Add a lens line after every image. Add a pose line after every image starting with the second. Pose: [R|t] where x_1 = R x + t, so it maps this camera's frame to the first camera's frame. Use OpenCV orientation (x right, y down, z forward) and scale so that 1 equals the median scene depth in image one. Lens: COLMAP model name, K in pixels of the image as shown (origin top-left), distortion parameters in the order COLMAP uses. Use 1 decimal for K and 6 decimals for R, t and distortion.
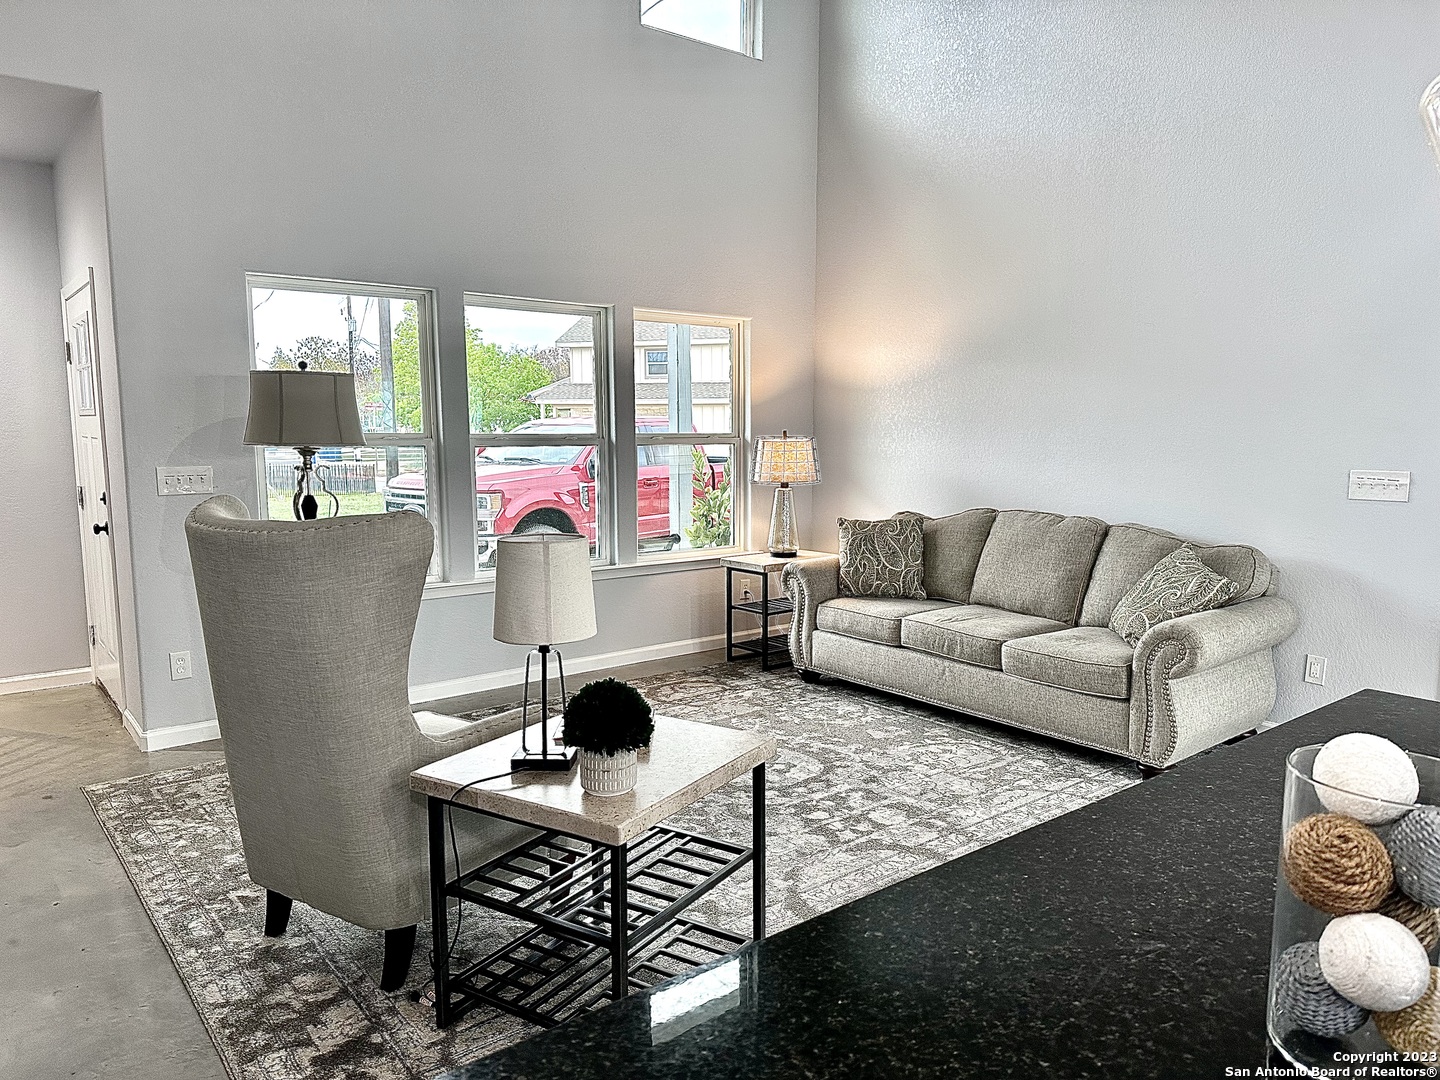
lens RADIAL K [[997.5, 0, 711.8], [0, 997.5, 548.1], [0, 0, 1]] dist [0.056271, -0.006338]
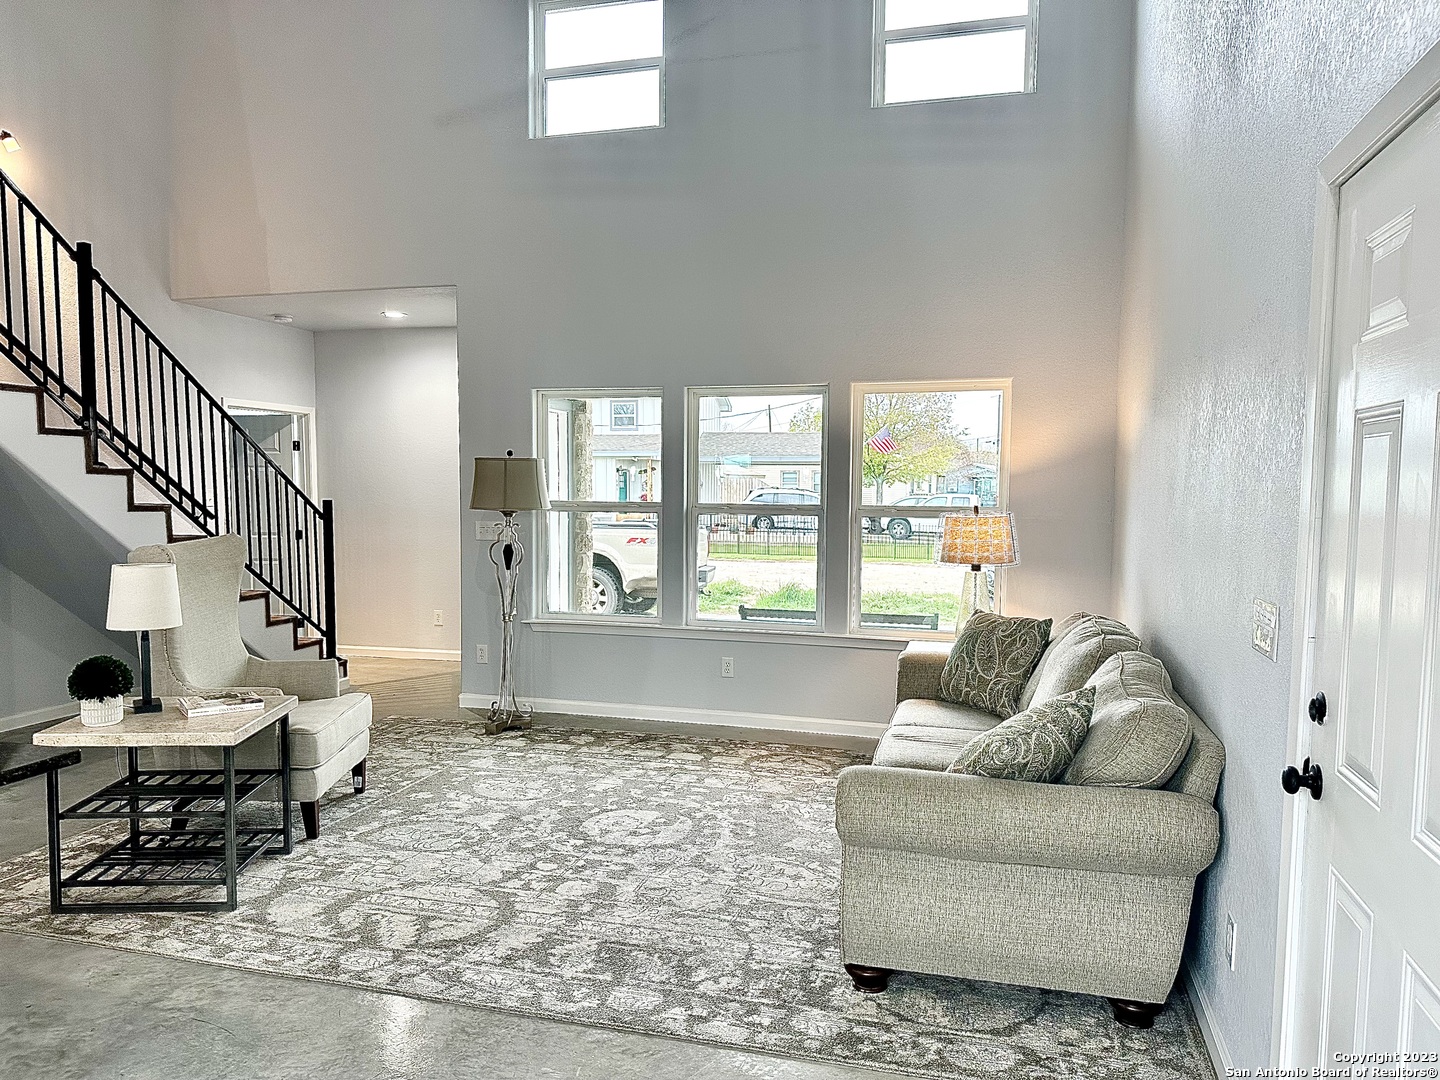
lens RADIAL K [[997.5, 0, 730.1], [0, 997.5, 539.9], [0, 0, 1]] dist [0.056271, -0.006338]
pose [[0.592419, 0.049414, -0.804113, 0.804869], [-0.108581, 0.993908, -0.018918, -0.058901], [0.798279, 0.098519, 0.594176, 0.370681]]
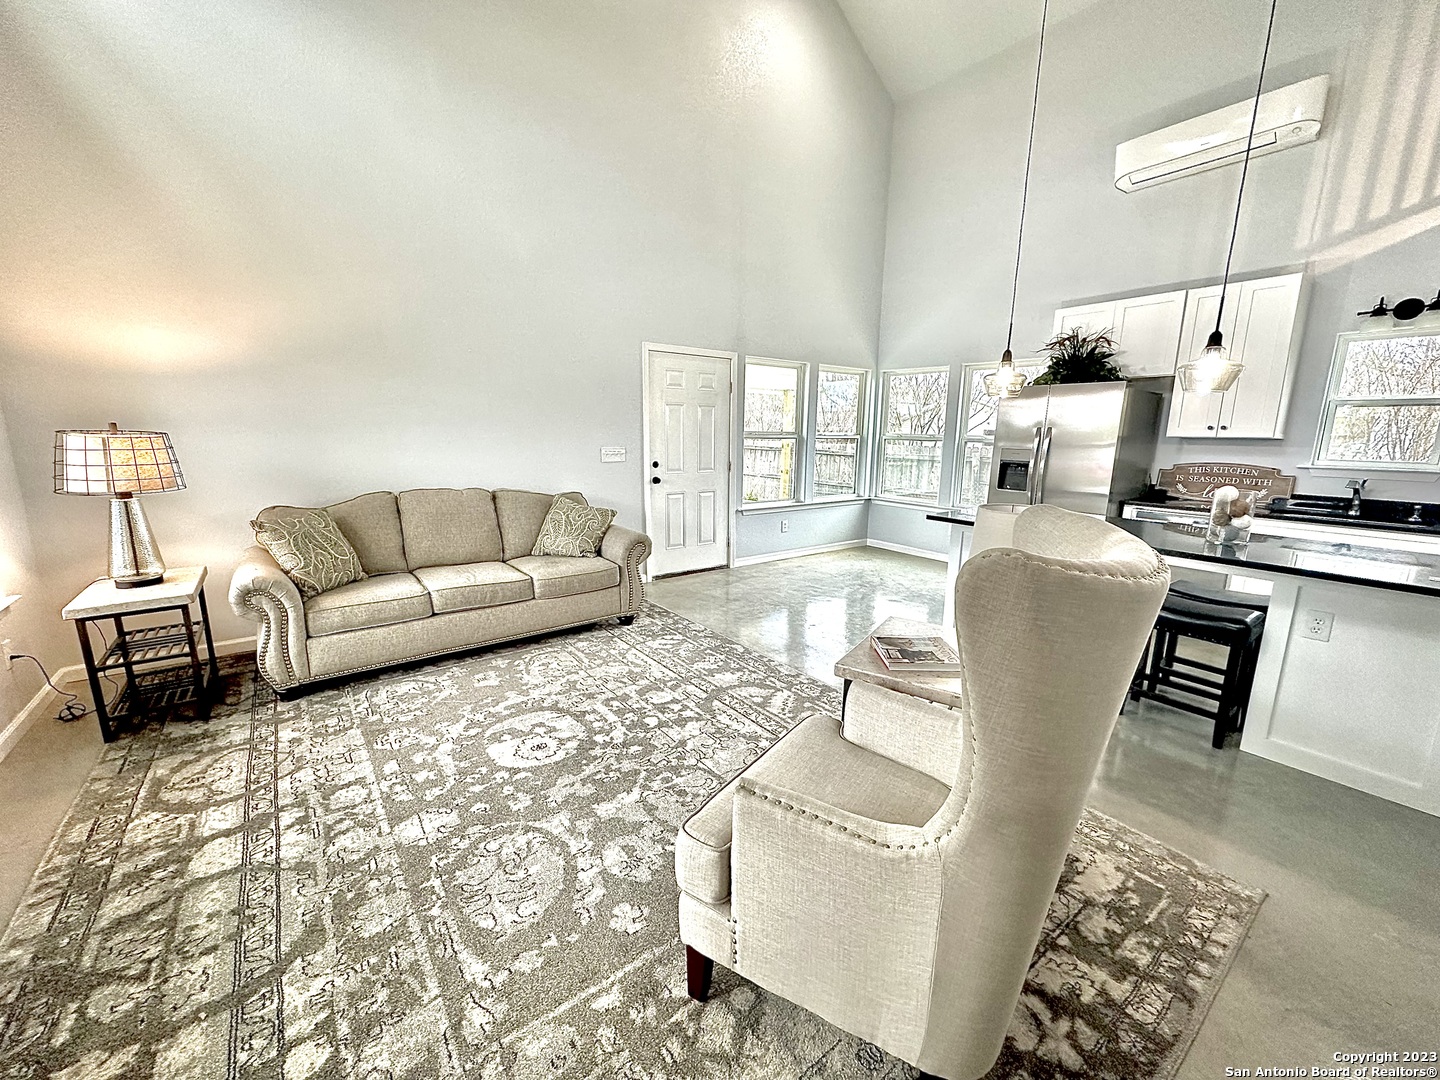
lens RADIAL K [[574.3, 0, 722.1], [0, 574.3, 533.0], [0, 0, 1]] dist [-0.003595, 0.000052]
pose [[0.021458, -0.181982, 0.983068, -0.446263], [0.115452, 0.977167, 0.178369, -0.074884], [-0.993081, 0.109670, 0.041978, 0.644314]]
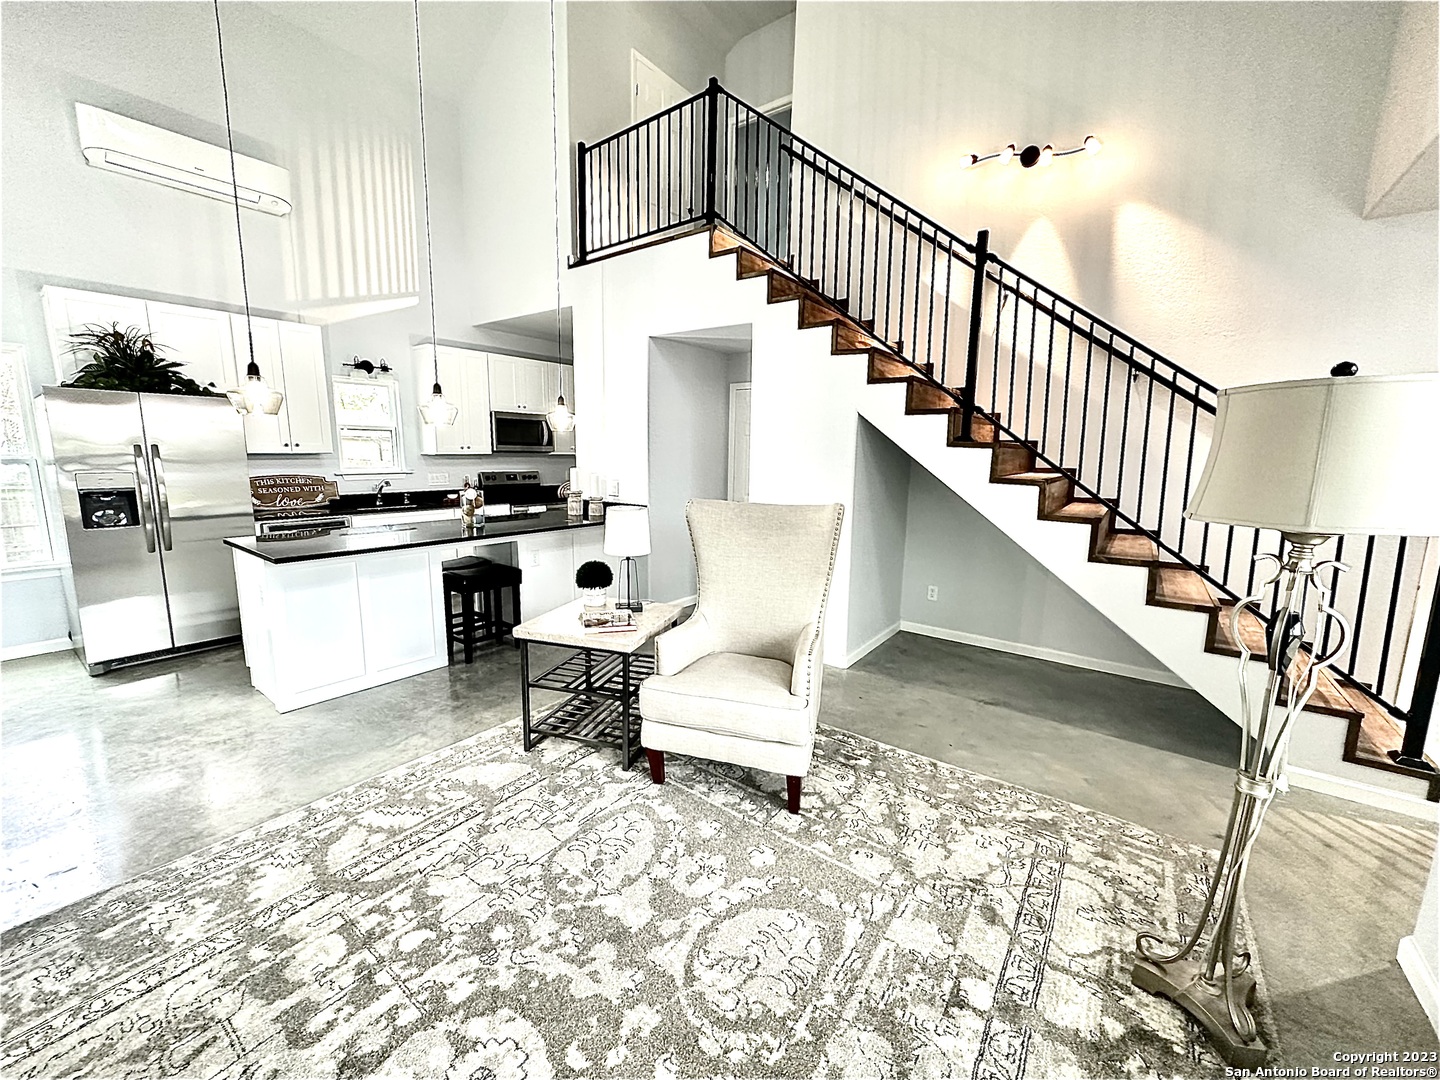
lens RADIAL K [[574.3, 0, 714.8], [0, 574.3, 535.1], [0, 0, 1]] dist [-0.003595, 0.000052]
pose [[-0.967305, 0.018714, -0.252925, -0.014226], [-0.051467, 0.962038, 0.268017, -0.143055], [0.248339, 0.272271, -0.929621, 1.066328]]
